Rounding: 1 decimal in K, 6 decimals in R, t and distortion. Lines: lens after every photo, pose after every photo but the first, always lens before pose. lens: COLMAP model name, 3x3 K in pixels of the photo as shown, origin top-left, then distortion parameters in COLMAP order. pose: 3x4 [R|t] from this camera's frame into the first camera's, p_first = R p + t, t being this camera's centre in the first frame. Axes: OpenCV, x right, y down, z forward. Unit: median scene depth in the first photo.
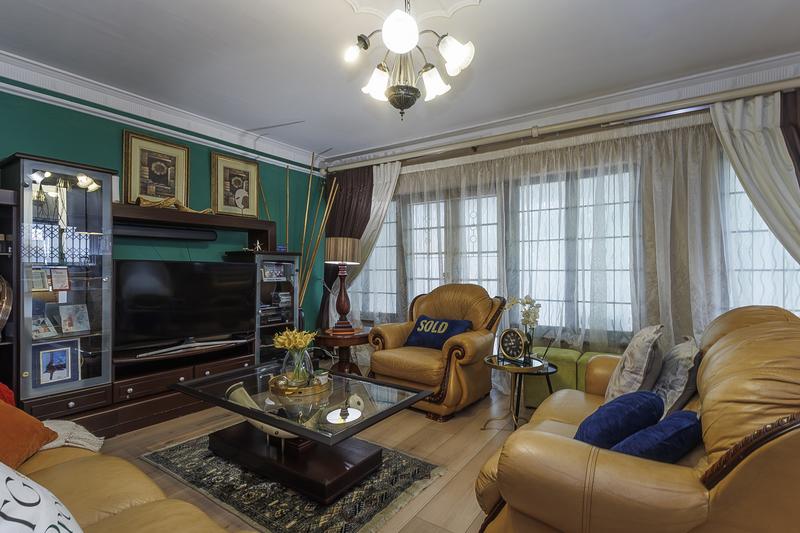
lens RADIAL K [[360.5, 0, 399.6], [0, 360.5, 271.8], [0, 0, 1]] dist [0.000303, 0.000158]
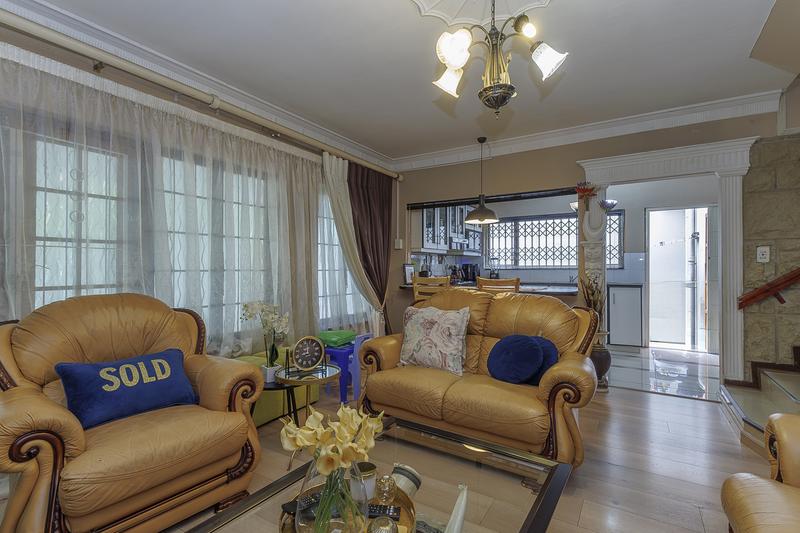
lens RADIAL K [[396.7, 0, 382.3], [0, 396.7, 273.8], [0, 0, 1]] dist [0.010323, -0.003788]
pose [[-0.000165, -0.018027, 0.999837, -0.502792], [-0.006574, 0.999816, 0.018025, -0.015783], [-0.999978, -0.006570, -0.000283, 0.585665]]
